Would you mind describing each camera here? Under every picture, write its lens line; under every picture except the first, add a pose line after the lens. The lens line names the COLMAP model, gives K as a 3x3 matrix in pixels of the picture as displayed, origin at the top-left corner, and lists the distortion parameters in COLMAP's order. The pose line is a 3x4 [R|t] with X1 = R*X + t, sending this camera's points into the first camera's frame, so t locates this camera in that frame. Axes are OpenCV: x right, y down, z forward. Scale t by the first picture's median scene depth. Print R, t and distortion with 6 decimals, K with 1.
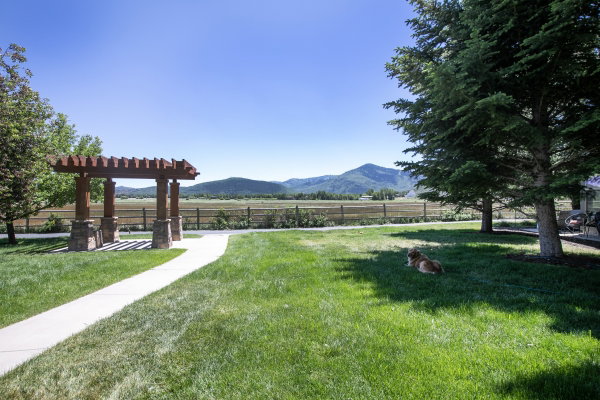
lens RADIAL K [[335.9, 0, 300.8], [0, 335.9, 200.8], [0, 0, 1]] dist [-0.015345, 0.002930]
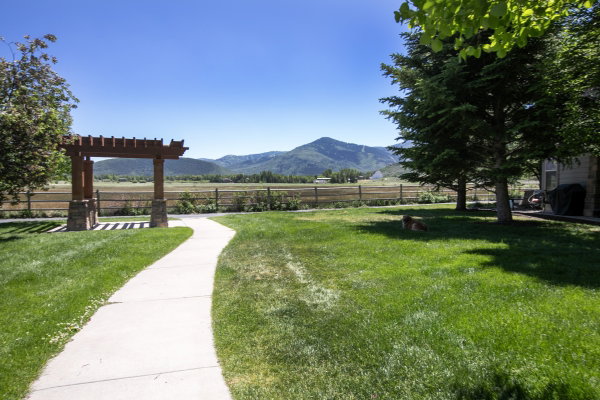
lens RADIAL K [[430.8, 0, 301.2], [0, 430.8, 199.8], [0, 0, 1]] dist [-0.007888, 0.002753]
pose [[0.989524, -0.006151, 0.144238, -0.107558], [0.000865, 0.999327, 0.036681, 0.006362], [-0.144367, -0.036172, 0.988863, -0.207995]]
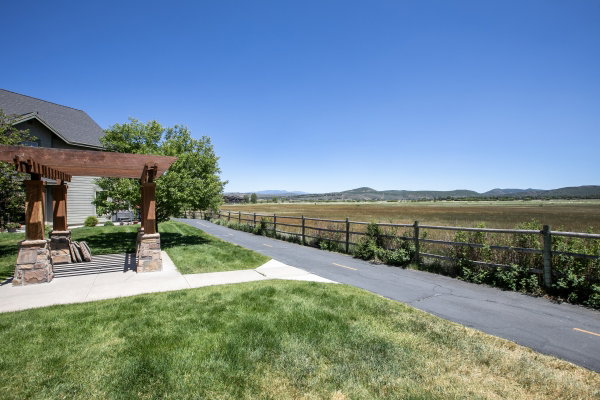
lens RADIAL K [[275.2, 0, 300.9], [0, 275.2, 201.6], [0, 0, 1]] dist [-0.033594, 0.007299]
pose [[0.350892, -0.012525, -0.936332, 0.167308], [0.004455, 0.999922, -0.011706, -0.006243], [0.936405, -0.000064, 0.350920, 0.798538]]
